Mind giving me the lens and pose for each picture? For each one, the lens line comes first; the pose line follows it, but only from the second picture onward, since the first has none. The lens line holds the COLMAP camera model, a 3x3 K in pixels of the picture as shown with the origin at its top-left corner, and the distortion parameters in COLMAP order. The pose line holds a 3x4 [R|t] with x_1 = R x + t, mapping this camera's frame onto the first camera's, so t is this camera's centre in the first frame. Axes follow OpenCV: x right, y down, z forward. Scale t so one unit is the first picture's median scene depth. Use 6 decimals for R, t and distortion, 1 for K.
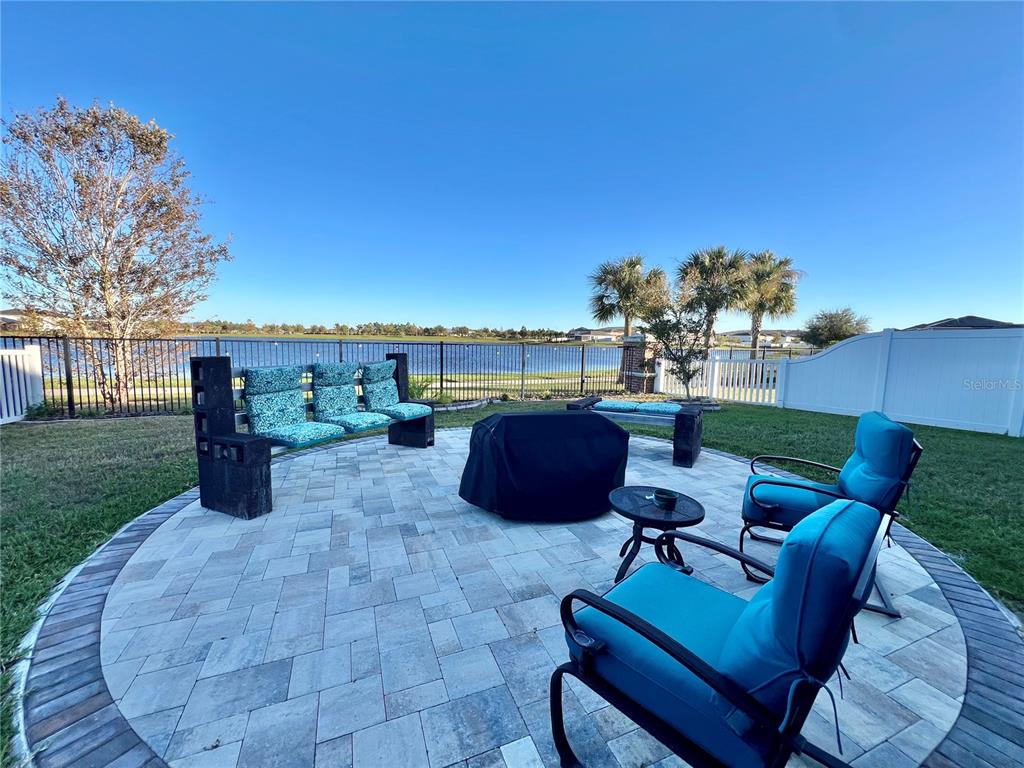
lens RADIAL K [[408.4, 0, 509.6], [0, 408.4, 382.0], [0, 0, 1]] dist [-0.000190, -0.000380]
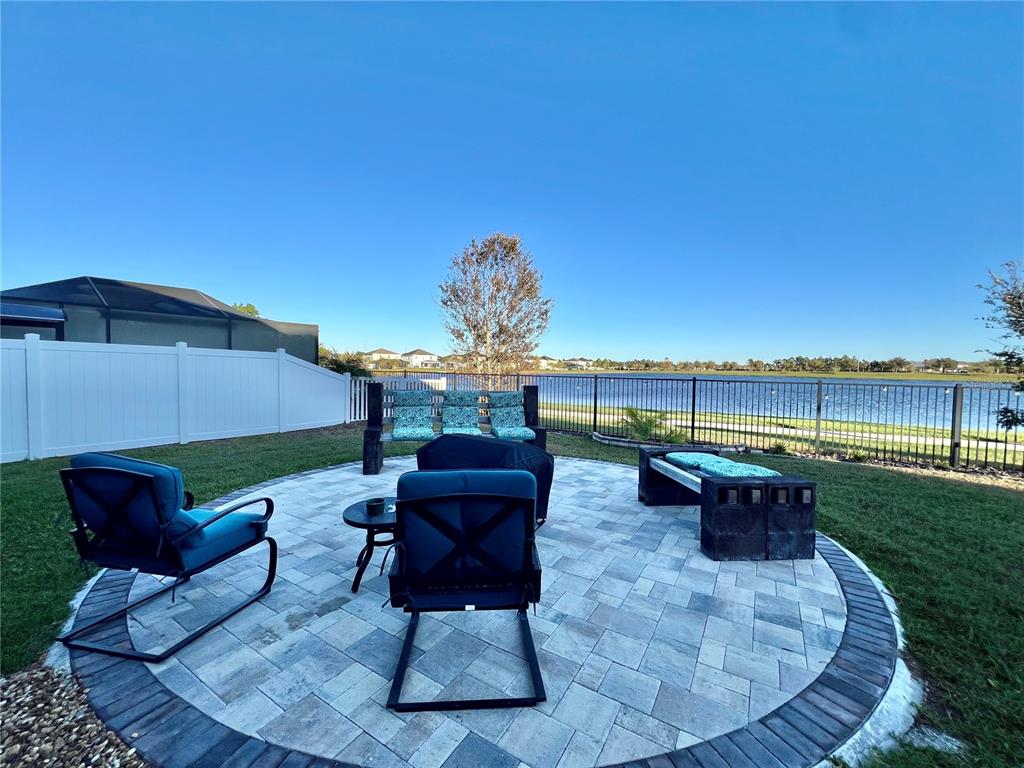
lens RADIAL K [[408.4, 0, 508.1], [0, 408.4, 382.1], [0, 0, 1]] dist [-0.000190, -0.000380]
pose [[0.586739, 0.015694, -0.809624, 0.196130], [-0.087123, 0.995232, -0.043847, -0.006673], [0.805076, 0.096263, 0.585309, 0.072760]]
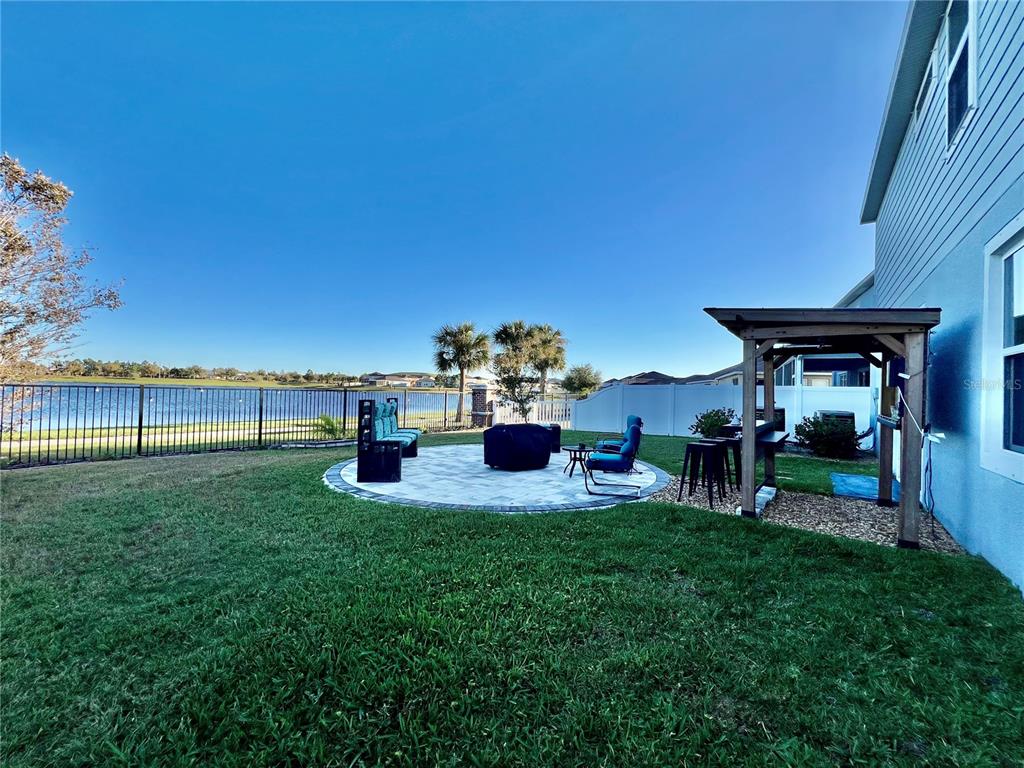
lens RADIAL K [[408.4, 0, 509.1], [0, 408.4, 384.5], [0, 0, 1]] dist [-0.000190, -0.000380]
pose [[0.877162, 0.010200, 0.480087, -0.190673], [0.039778, 0.994795, -0.093814, 0.012867], [-0.478545, 0.101387, 0.872190, -0.174038]]
